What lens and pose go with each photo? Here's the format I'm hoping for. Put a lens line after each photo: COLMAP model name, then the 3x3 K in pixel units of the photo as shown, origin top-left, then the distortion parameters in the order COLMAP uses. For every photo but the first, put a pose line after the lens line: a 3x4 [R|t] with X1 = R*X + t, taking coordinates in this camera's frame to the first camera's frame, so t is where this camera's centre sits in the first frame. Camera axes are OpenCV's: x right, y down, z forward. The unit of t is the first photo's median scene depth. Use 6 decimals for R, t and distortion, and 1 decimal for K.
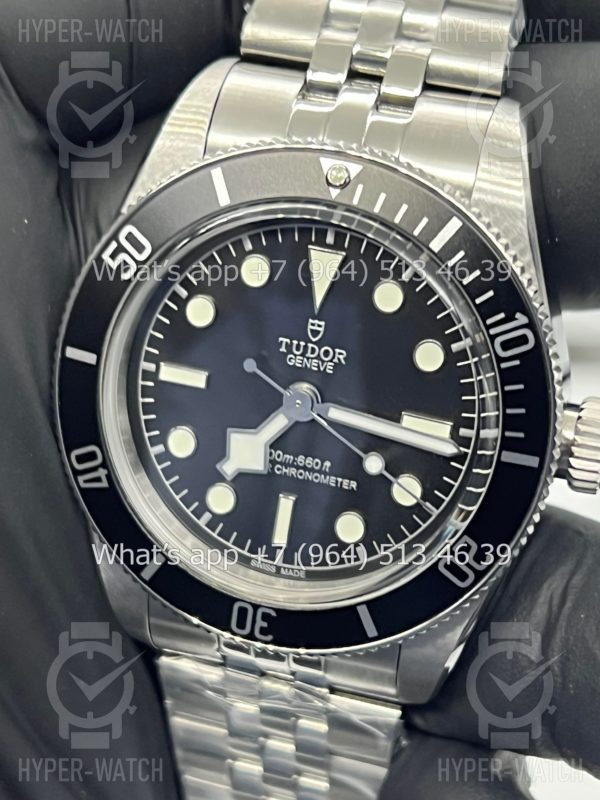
lens RADIAL K [[1911.8, 0, 300.0], [0, 1911.8, 400.0], [0, 0, 1]] dist [0.243193, -0.608642]
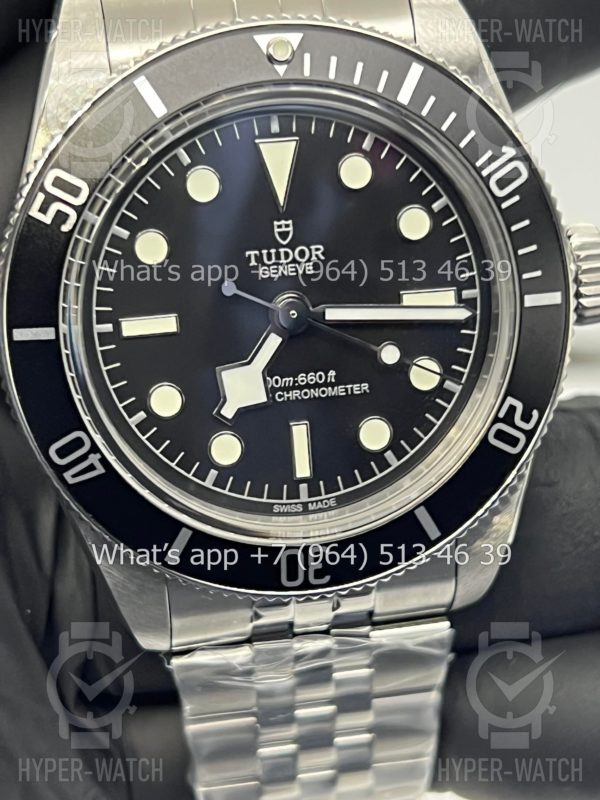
lens RADIAL K [[1911.8, 0, 300.0], [0, 1911.8, 400.0], [0, 0, 1]] dist [0.243193, -0.608642]
pose [[0.890177, -0.281018, 0.358627, -0.329236], [0.295743, 0.955159, 0.014370, 0.028197], [-0.346584, 0.093270, 0.933370, 0.165429]]
